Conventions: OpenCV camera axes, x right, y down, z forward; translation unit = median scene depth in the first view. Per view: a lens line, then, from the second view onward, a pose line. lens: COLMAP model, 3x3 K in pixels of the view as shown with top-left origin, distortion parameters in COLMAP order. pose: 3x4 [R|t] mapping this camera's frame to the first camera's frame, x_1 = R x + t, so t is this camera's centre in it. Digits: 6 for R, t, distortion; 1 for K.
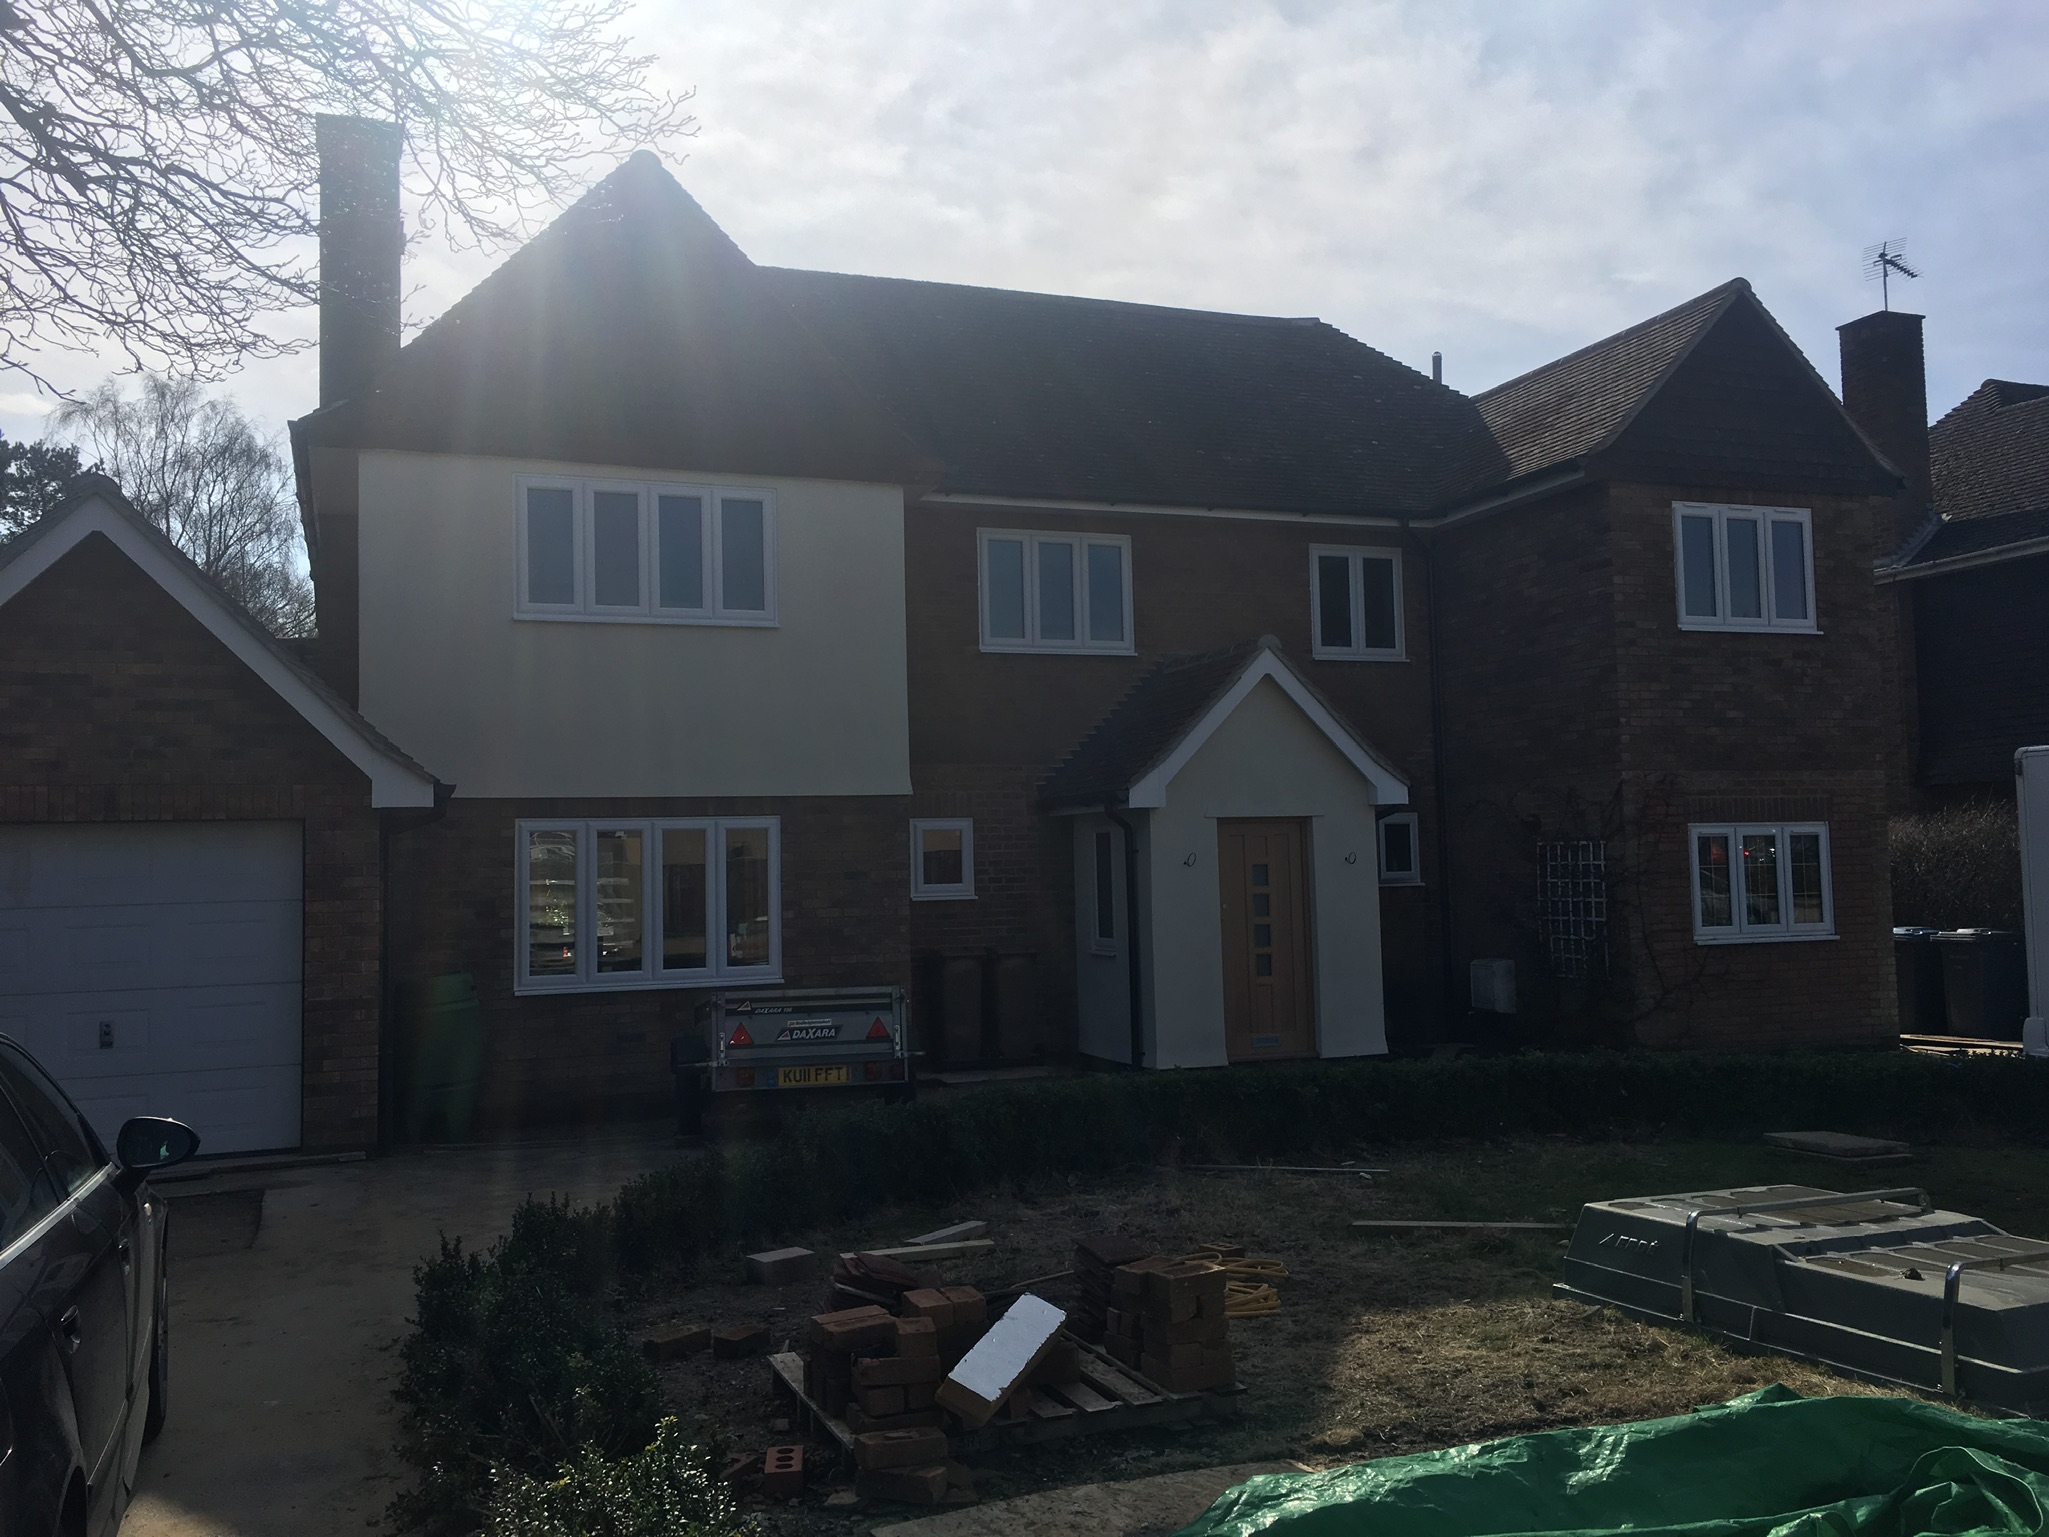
lens RADIAL K [[1733.9, 0, 1026.0], [0, 1733.9, 761.4], [0, 0, 1]] dist [0.082844, -0.111090]
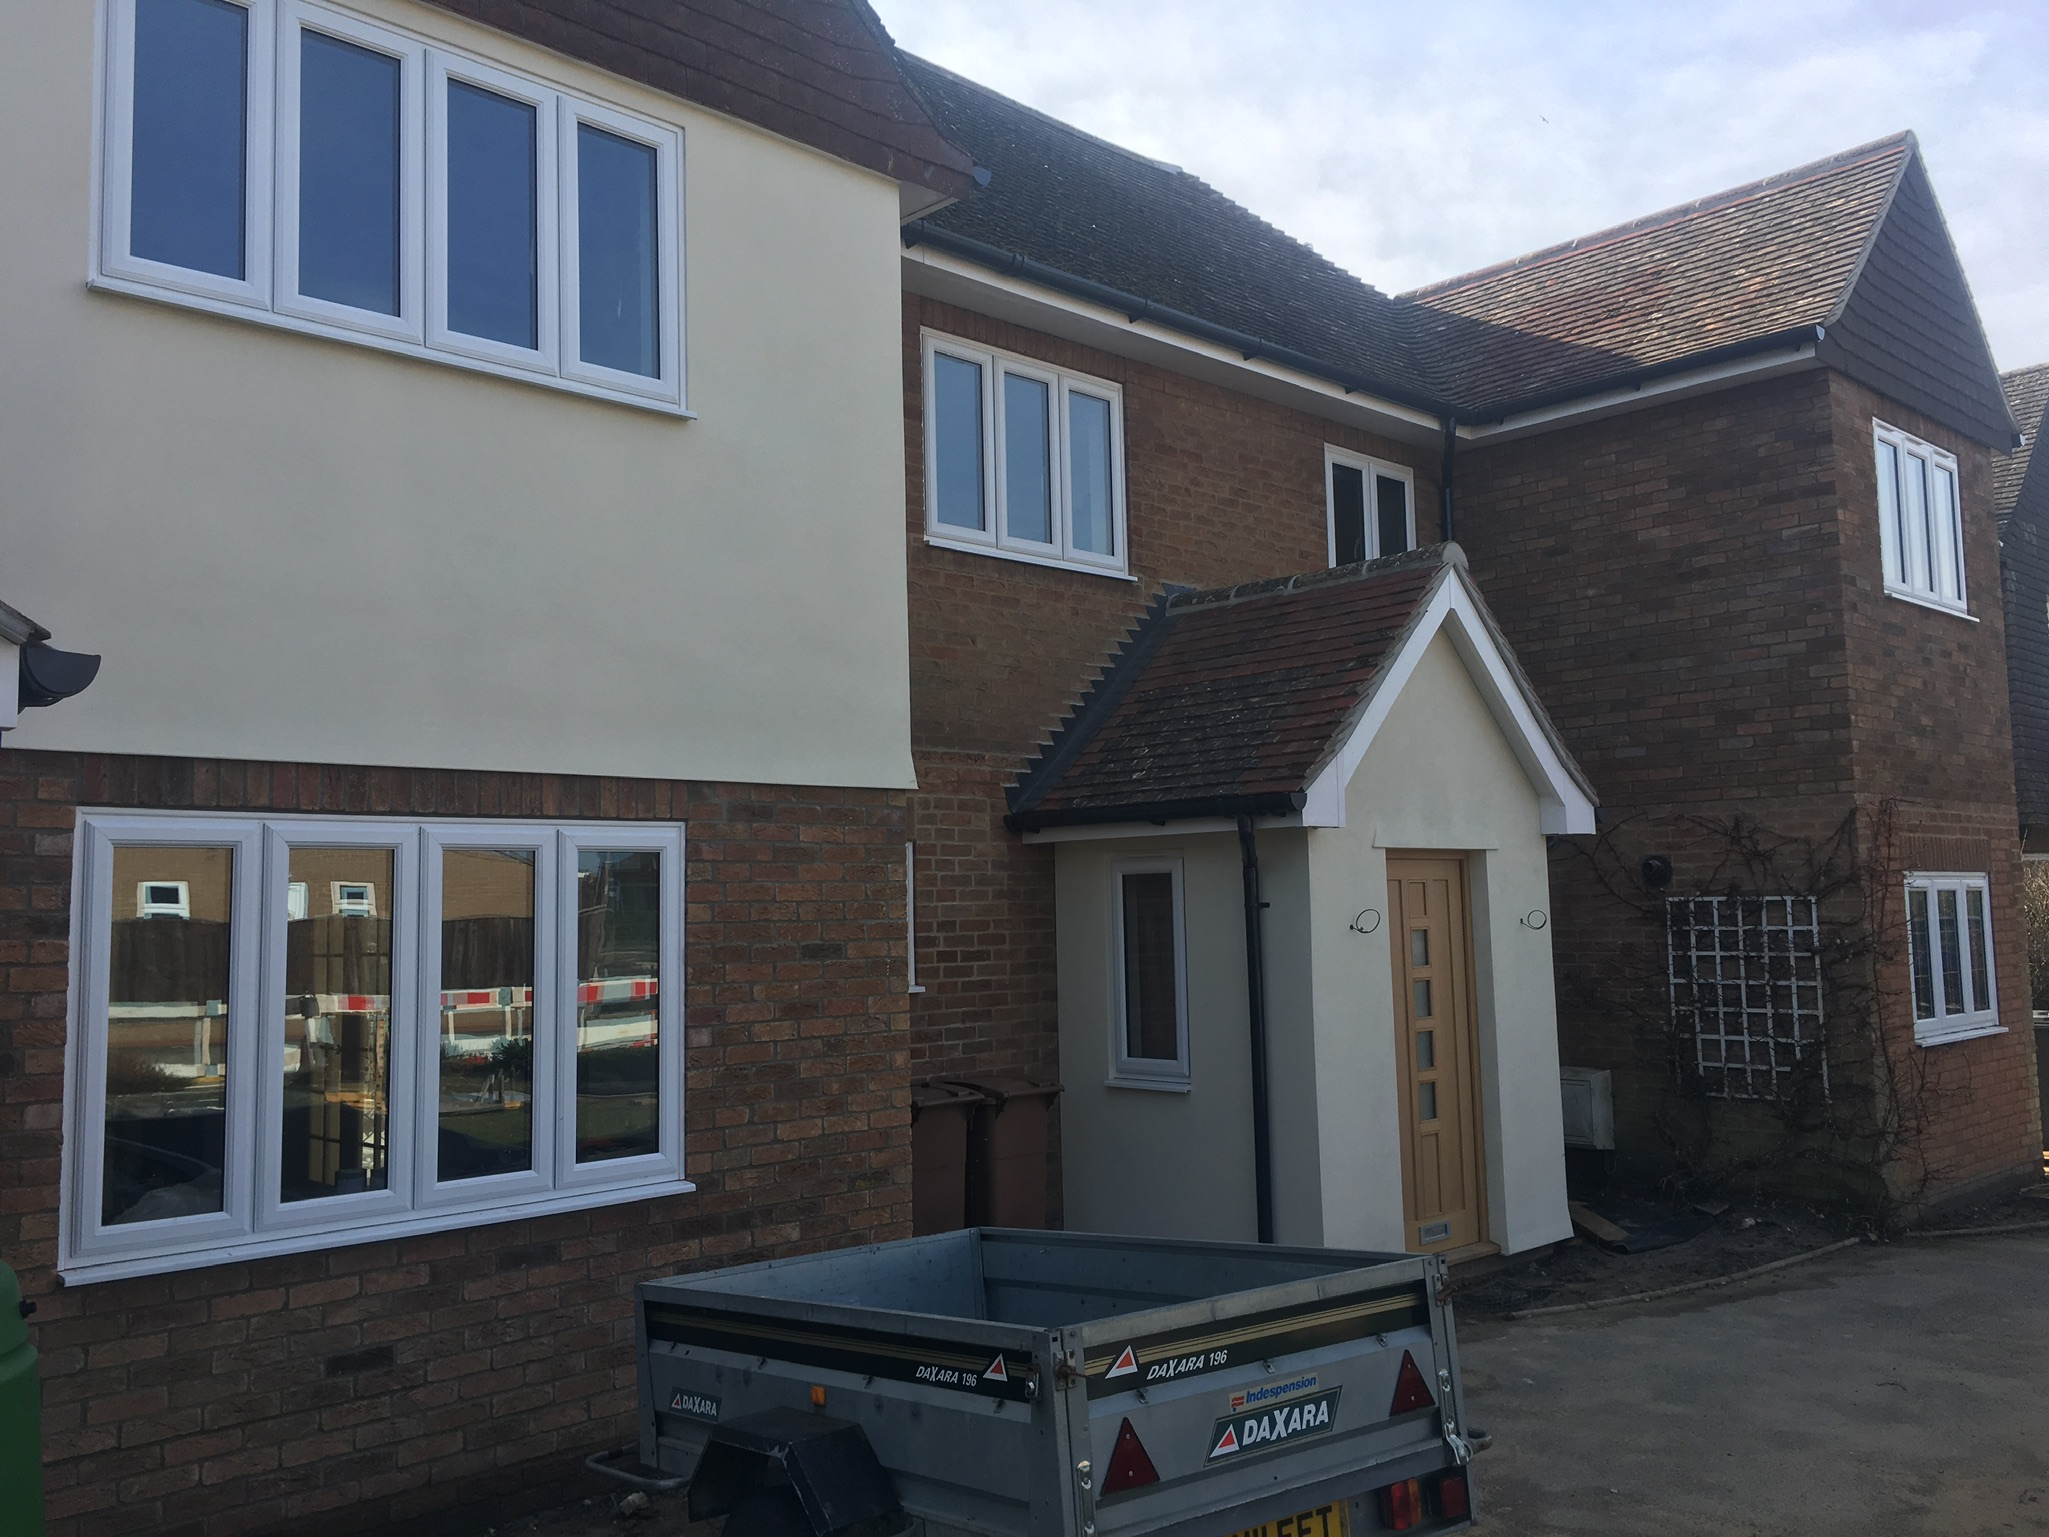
lens RADIAL K [[1733.9, 0, 1025.6], [0, 1733.9, 759.1], [0, 0, 1]] dist [0.082844, -0.111090]
pose [[0.916584, 0.040353, 0.397802, -0.229774], [-0.025838, 0.998793, -0.041784, 0.029713], [-0.399007, 0.028020, 0.916519, 0.510679]]
